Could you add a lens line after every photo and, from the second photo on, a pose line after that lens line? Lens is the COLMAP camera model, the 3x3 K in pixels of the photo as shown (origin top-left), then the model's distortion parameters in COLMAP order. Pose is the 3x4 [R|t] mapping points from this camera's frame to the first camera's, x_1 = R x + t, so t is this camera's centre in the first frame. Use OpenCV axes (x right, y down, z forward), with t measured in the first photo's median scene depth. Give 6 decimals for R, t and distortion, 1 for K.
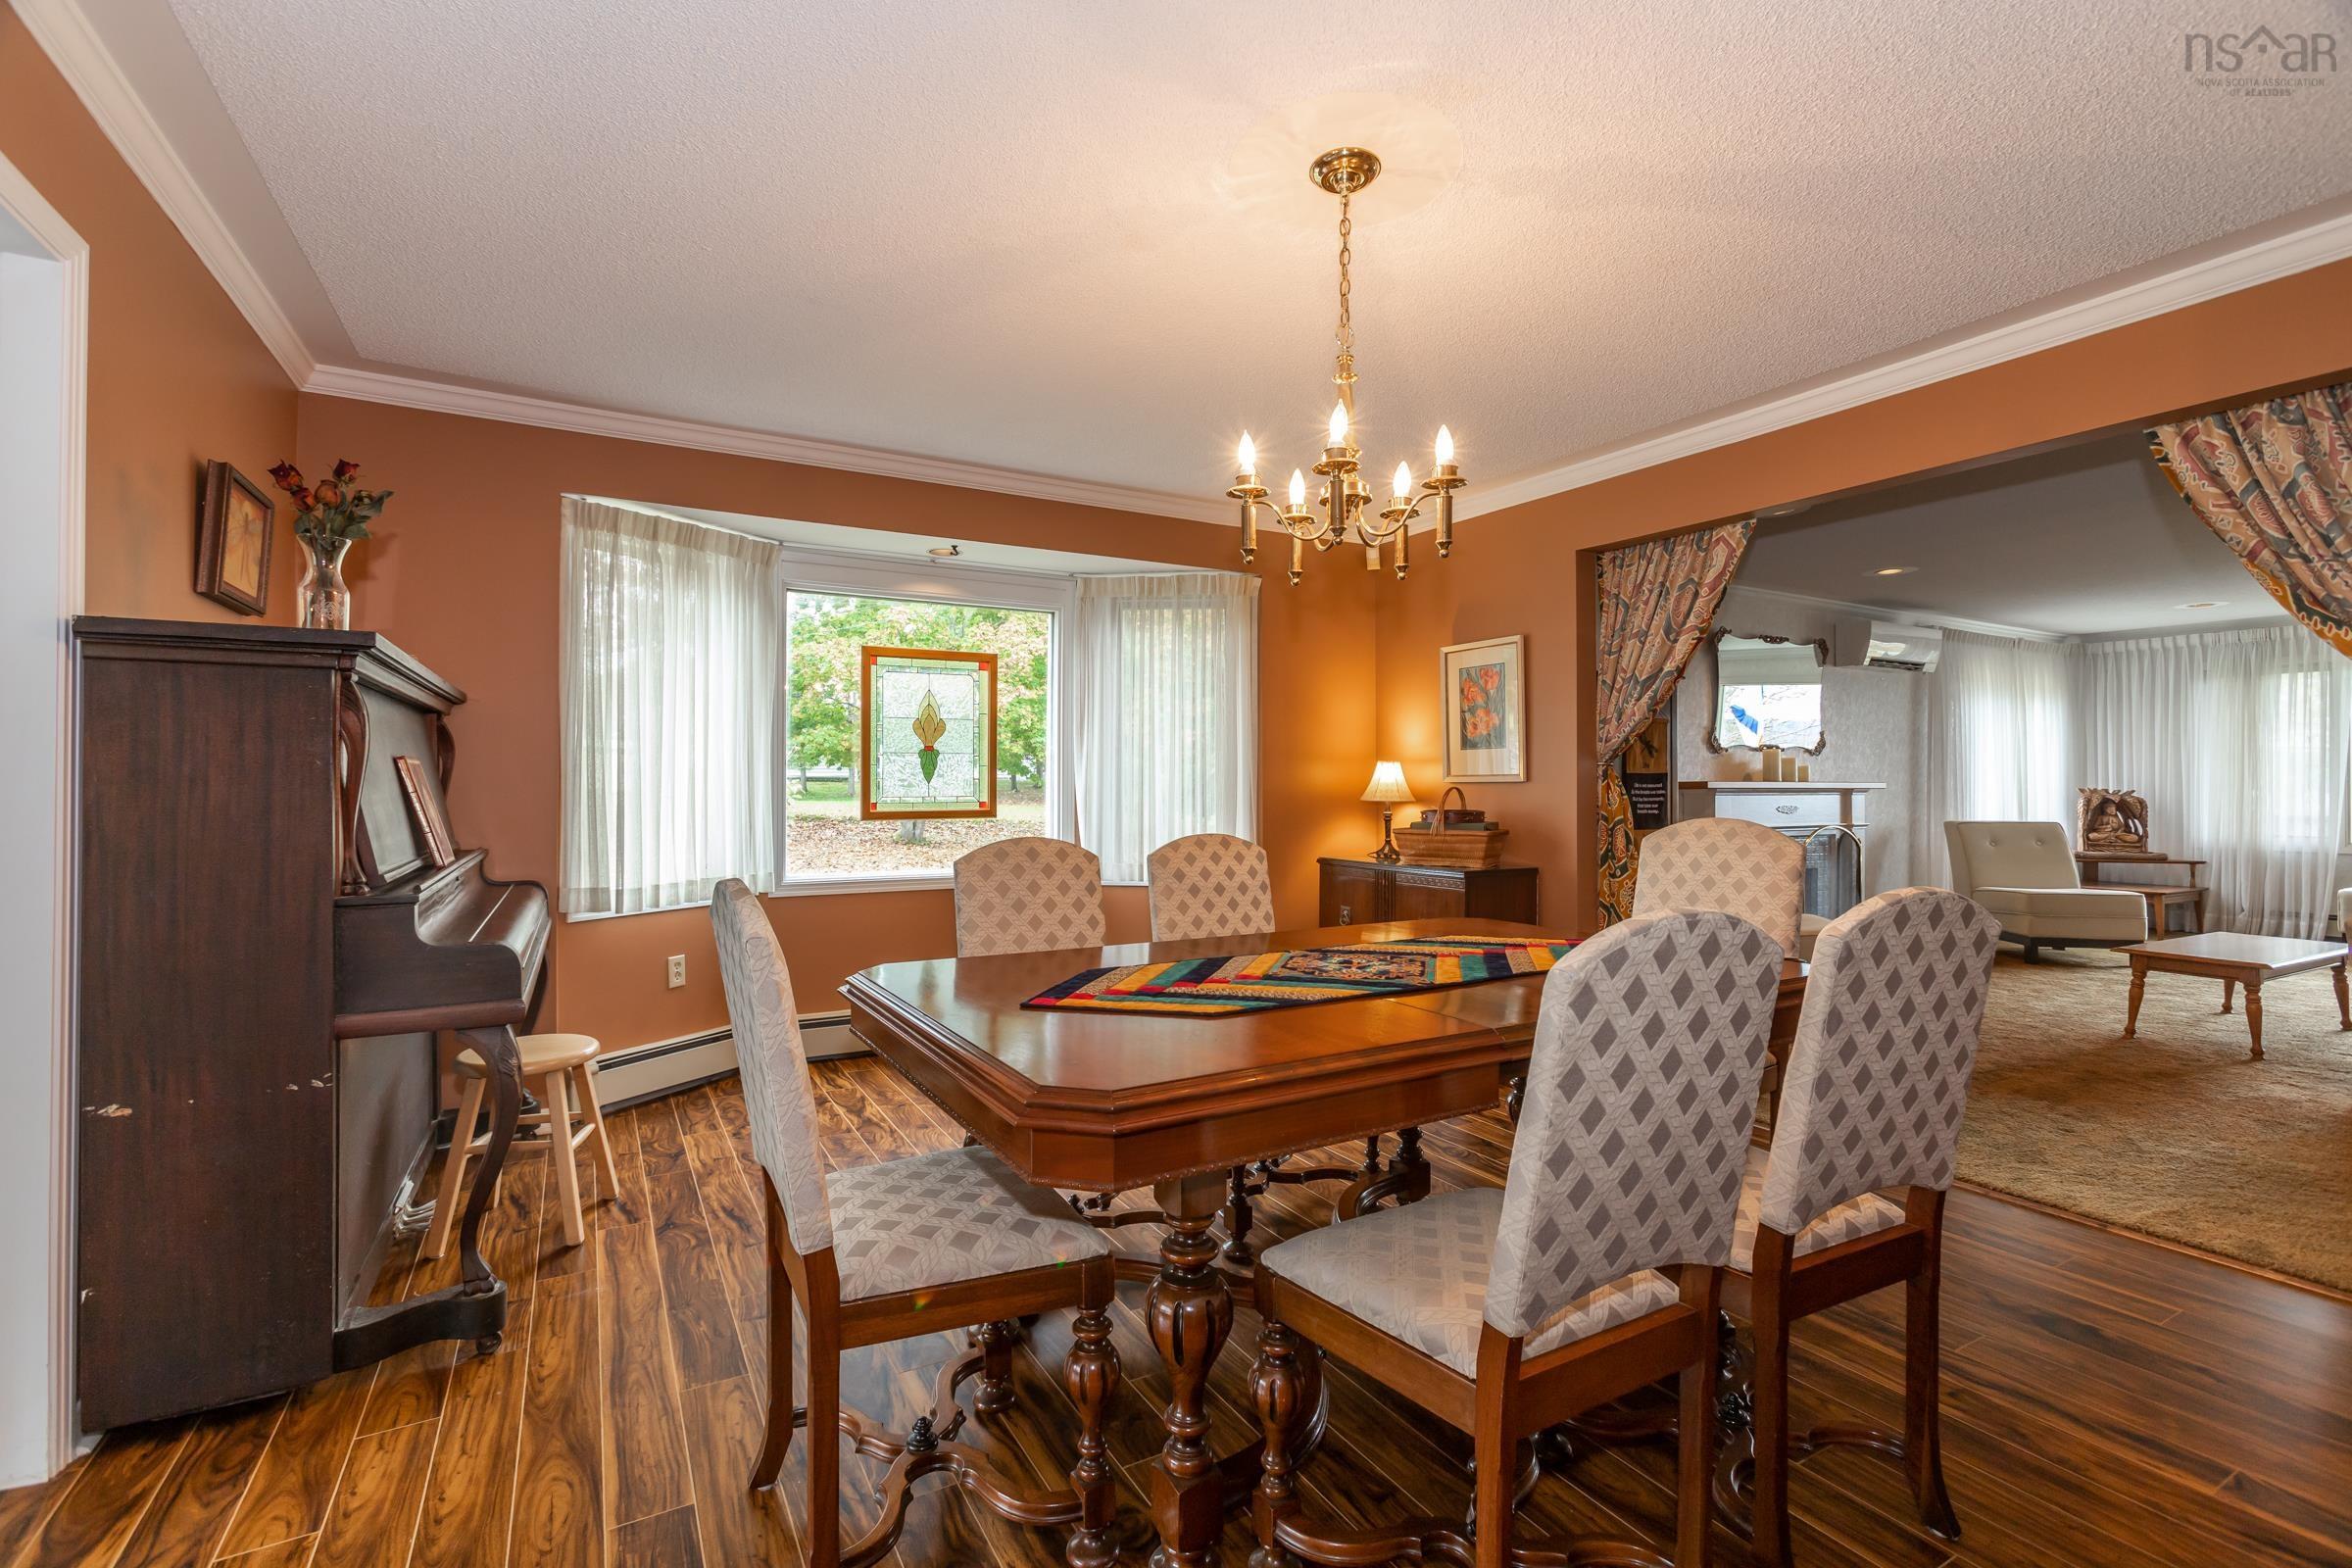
lens RADIAL K [[1058.8, 0, 1176.0], [0, 1058.8, 784.0], [0, 0, 1]] dist [-0.003757, -0.000132]
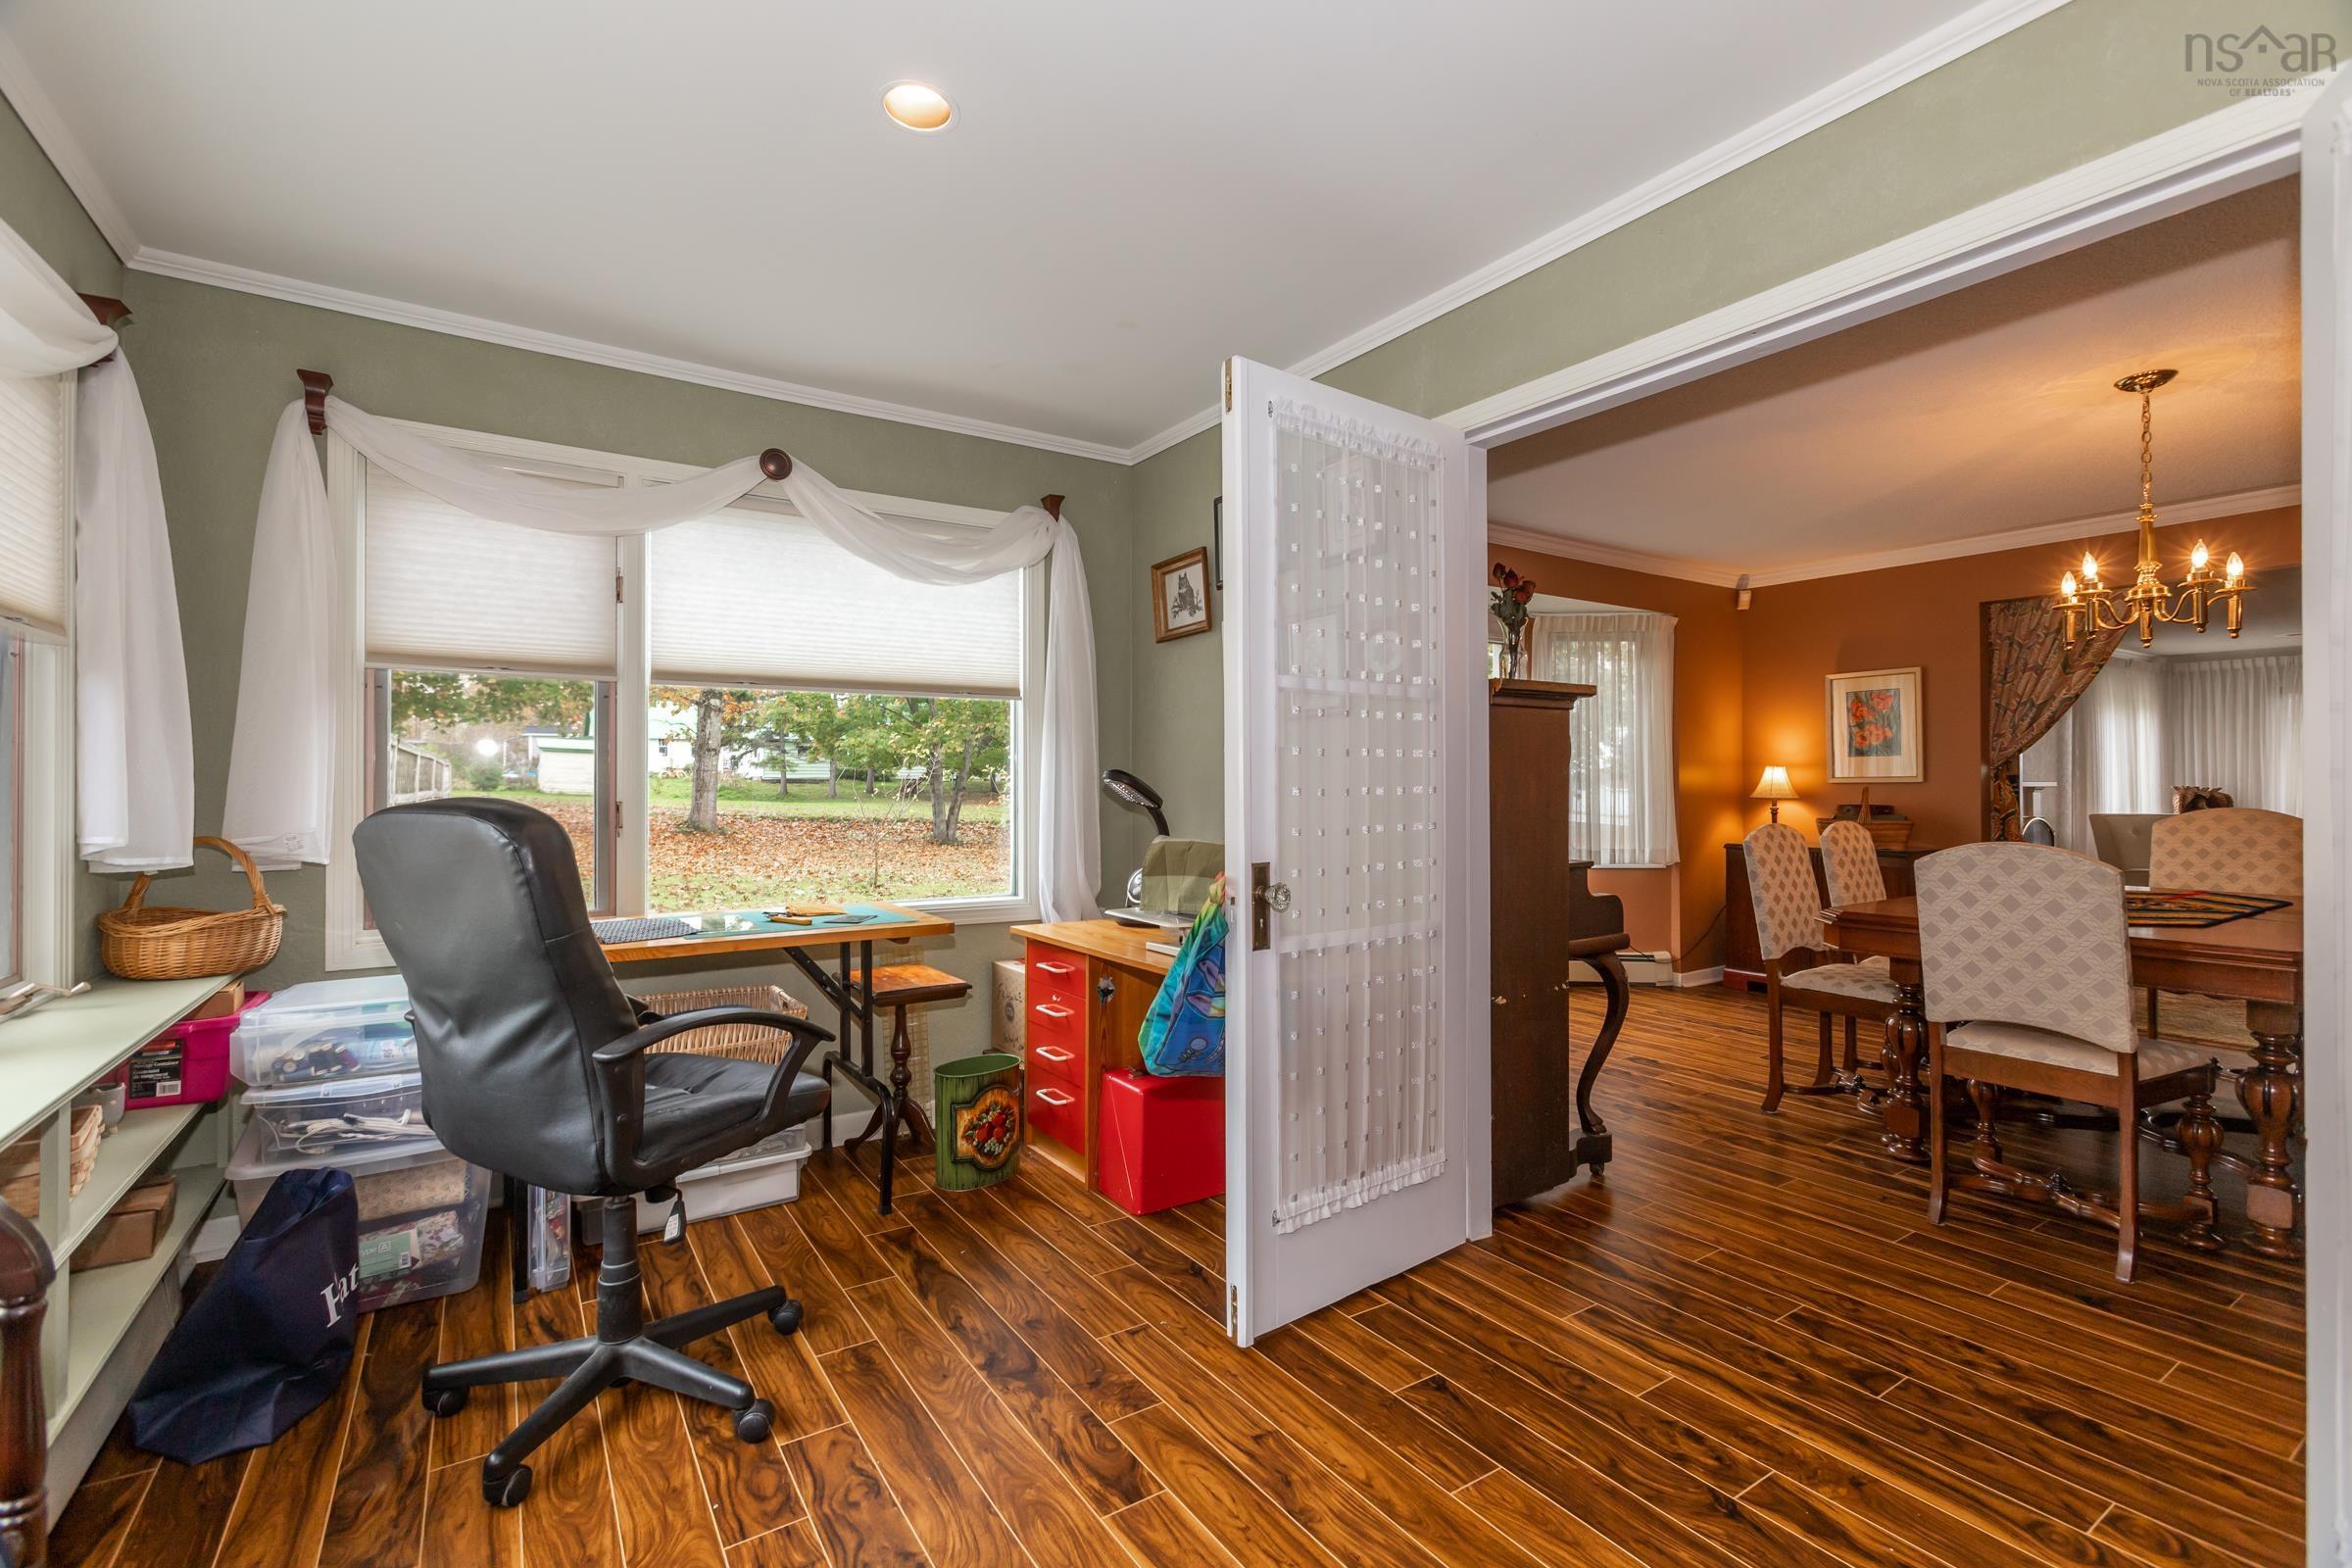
lens RADIAL K [[1036.0, 0, 1176.0], [0, 1036.0, 784.0], [0, 0, 1]] dist [-0.001930, -0.000317]
pose [[0.998557, -0.002128, 0.053654, -0.570964], [0.002077, 0.999997, 0.001004, -0.002585], [-0.053656, -0.000892, 0.998559, -0.175379]]
